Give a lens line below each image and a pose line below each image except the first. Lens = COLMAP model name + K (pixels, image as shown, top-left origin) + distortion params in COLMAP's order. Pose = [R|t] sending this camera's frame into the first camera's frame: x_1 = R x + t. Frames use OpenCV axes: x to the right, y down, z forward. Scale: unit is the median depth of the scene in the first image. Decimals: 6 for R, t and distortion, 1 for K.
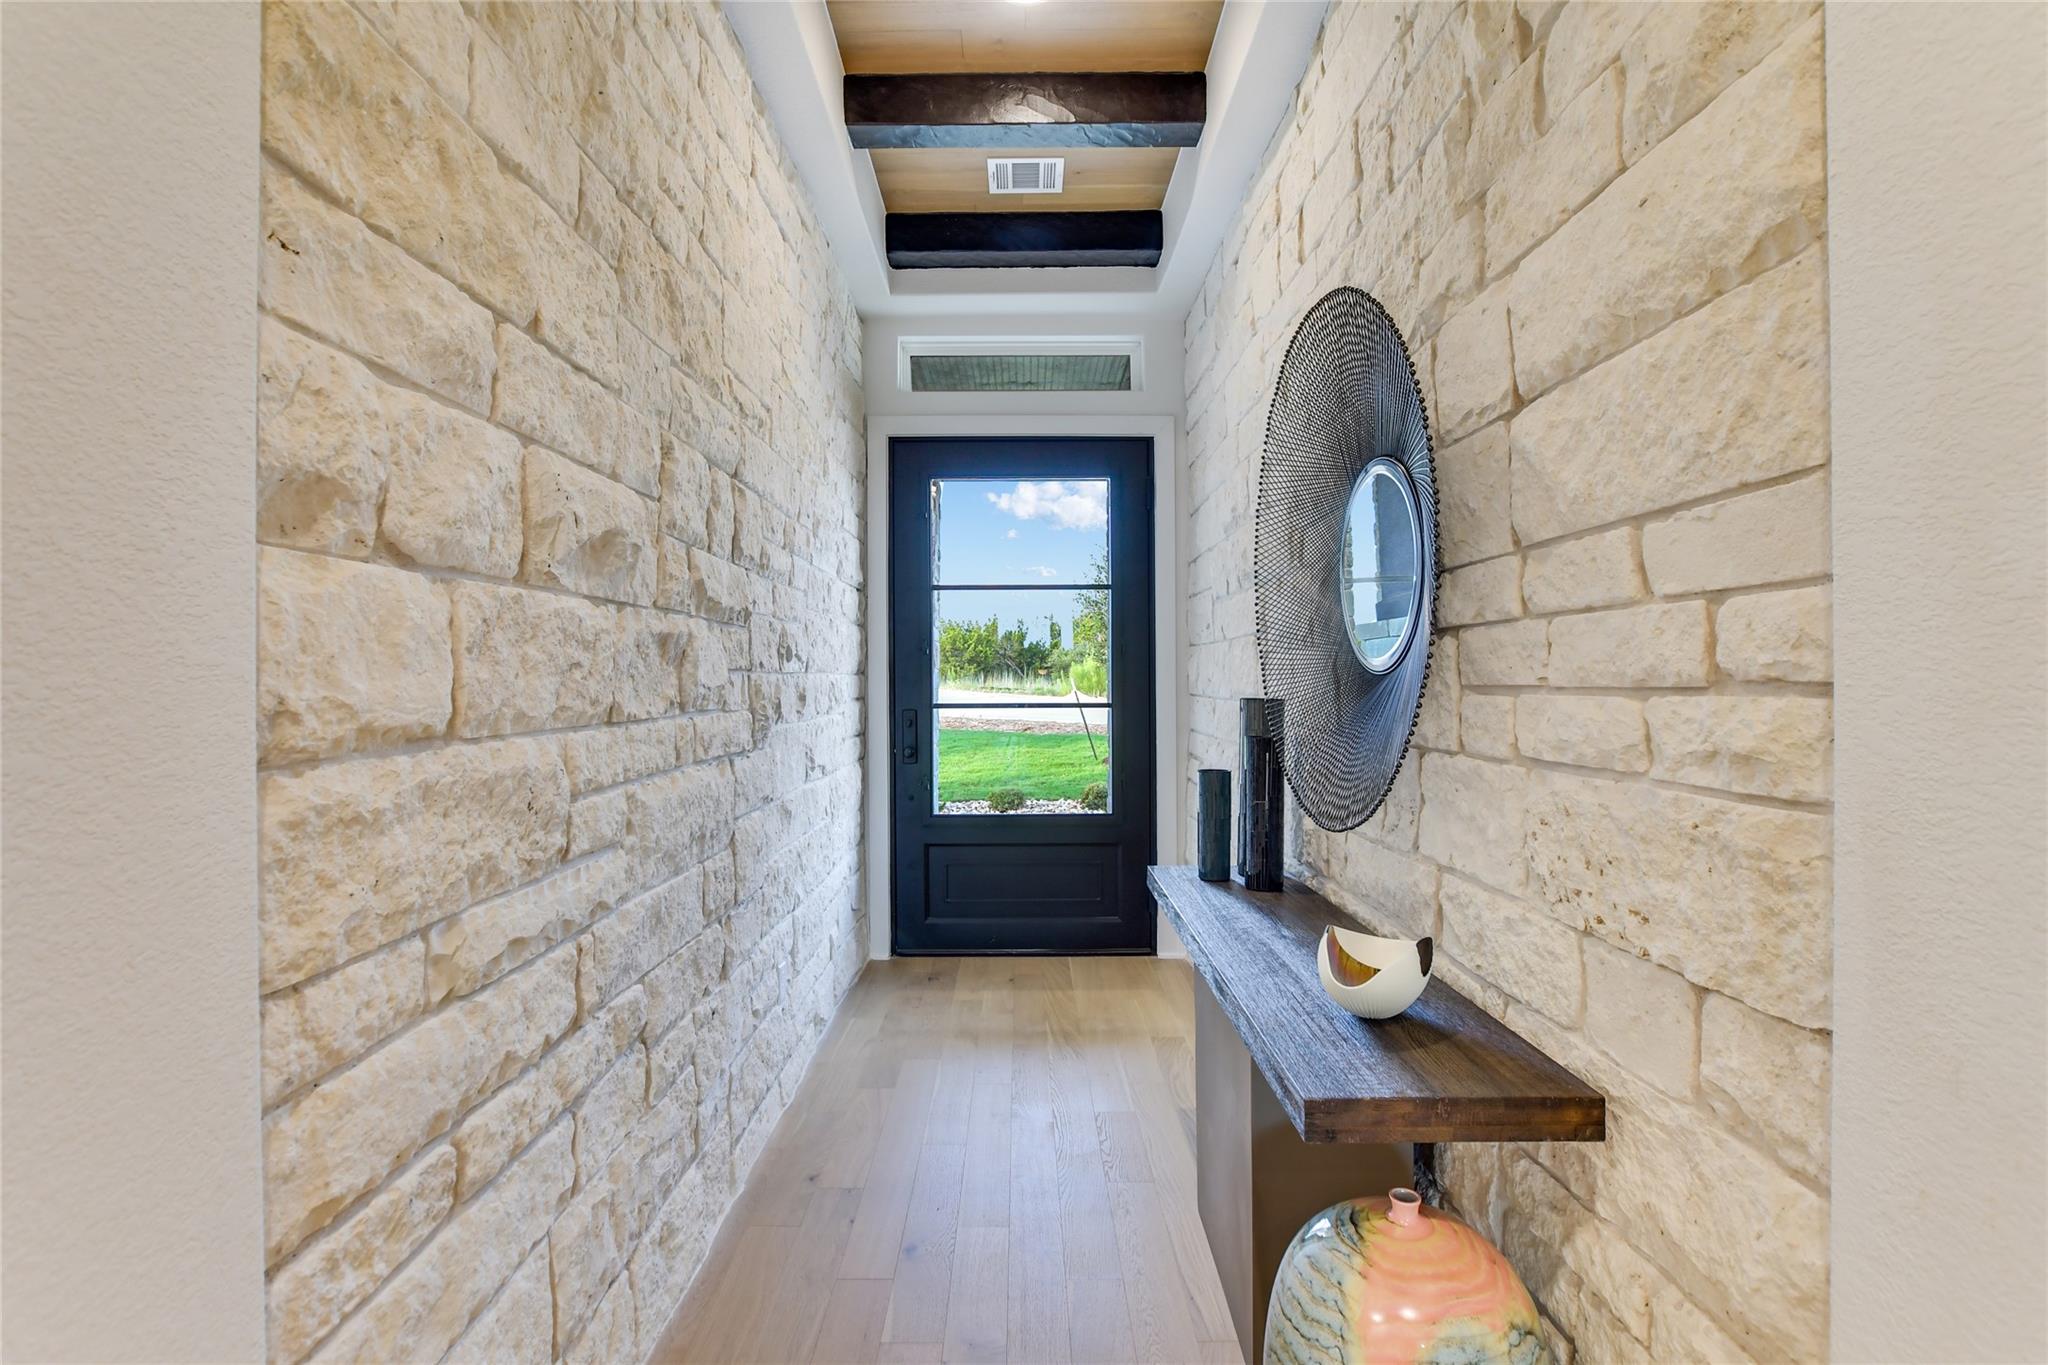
lens RADIAL K [[937.0, 0, 1024.0], [0, 937.0, 682.5], [0, 0, 1]] dist [-0.032594, 0.003957]
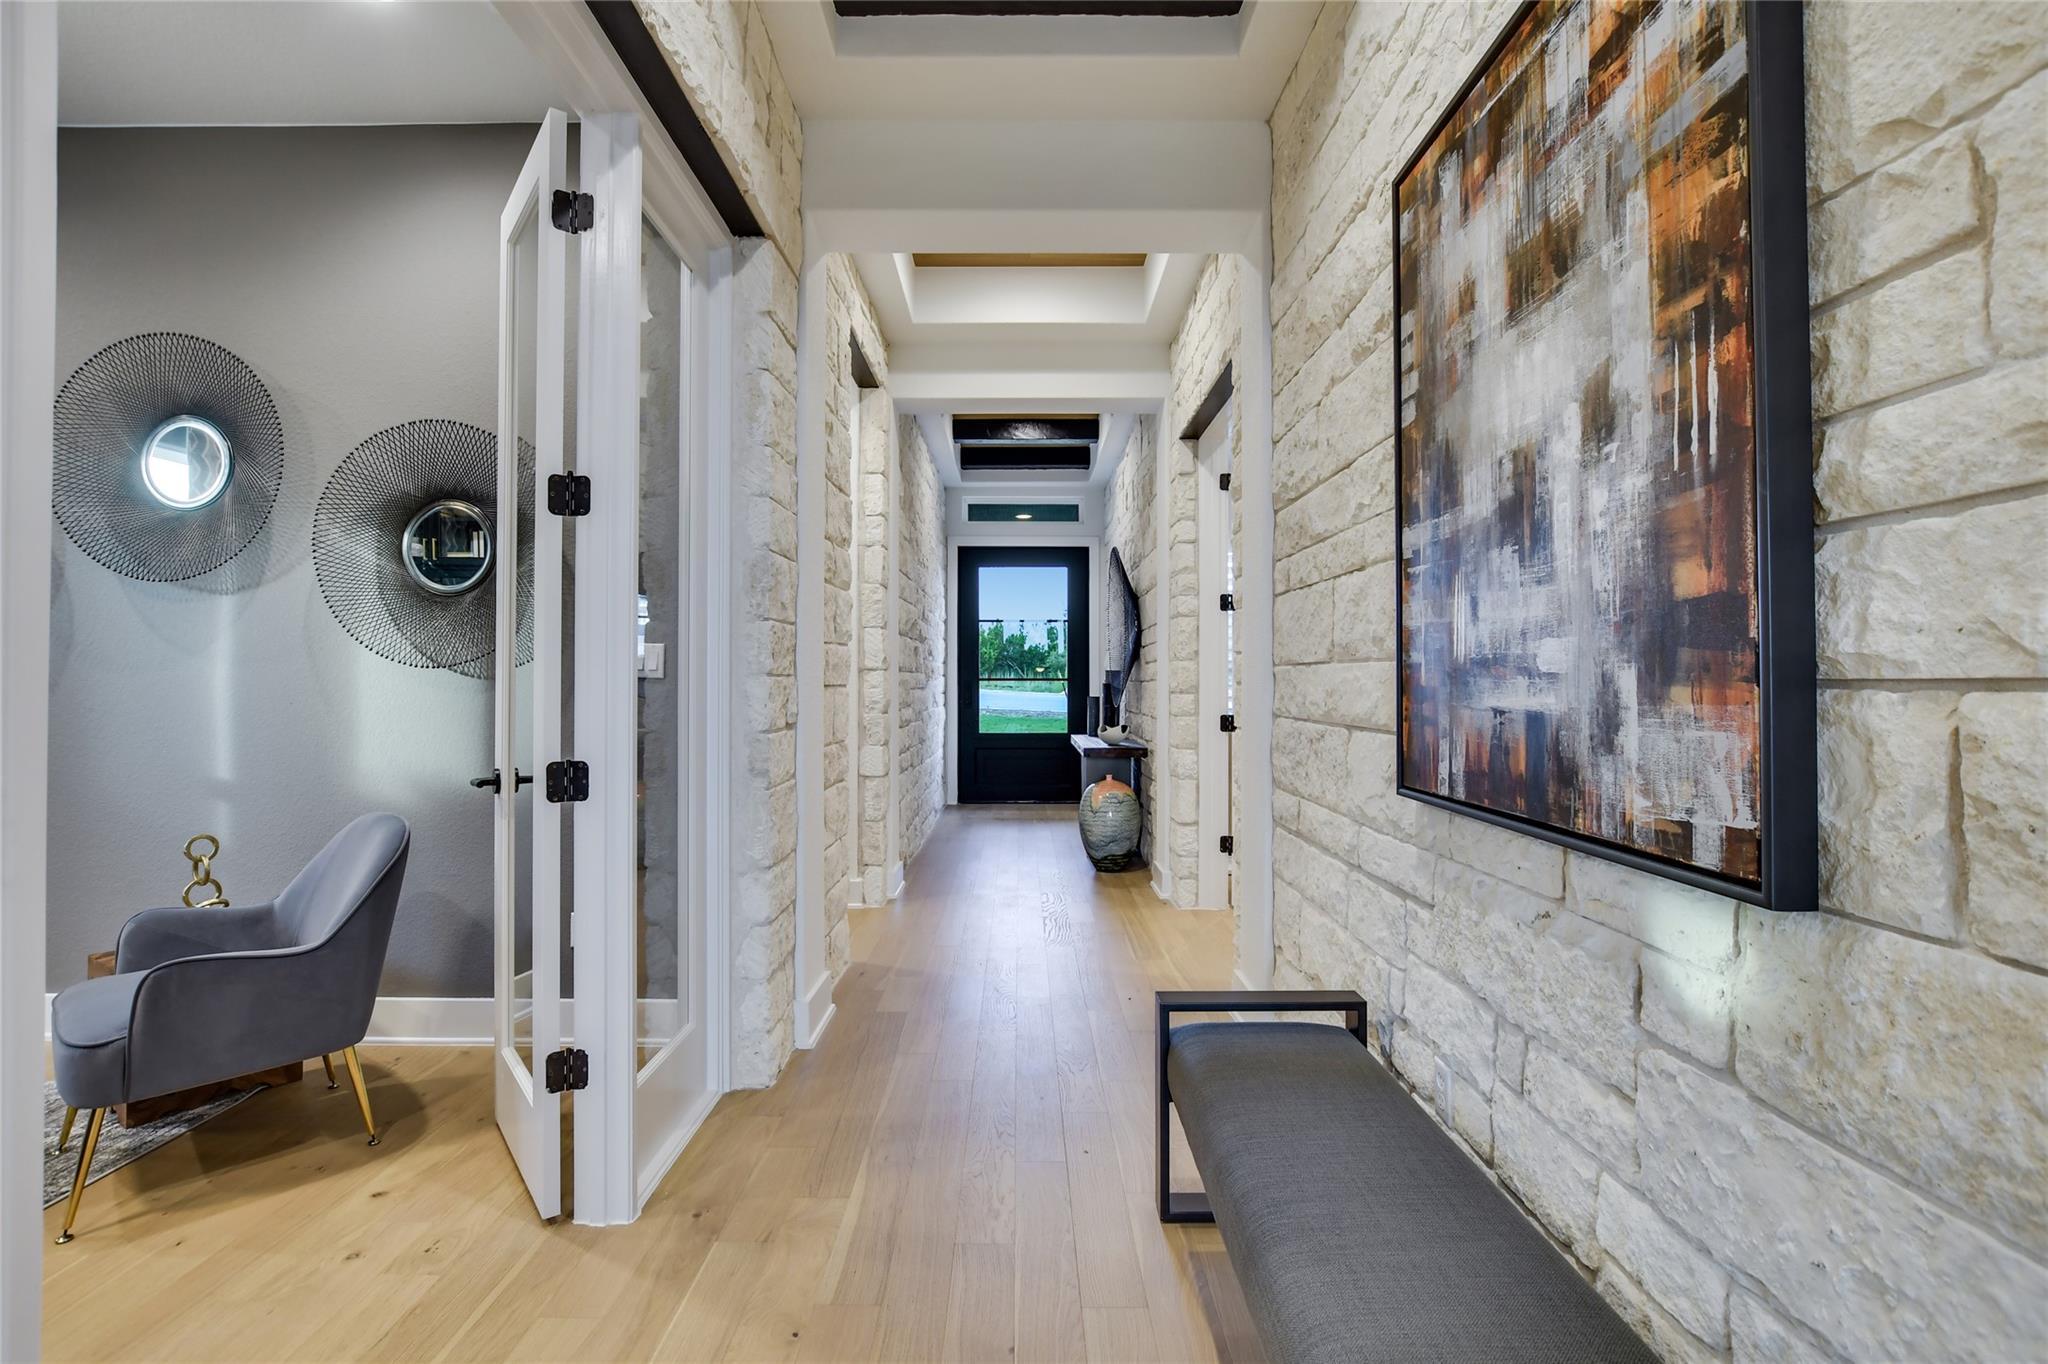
lens RADIAL K [[937.0, 0, 1024.0], [0, 937.0, 682.0], [0, 0, 1]] dist [-0.032594, 0.003957]
pose [[0.999991, 0.004134, 0.000324, -0.001278], [-0.004133, 0.999989, -0.002418, 0.034557], [-0.000334, 0.002416, 0.999997, -1.017079]]
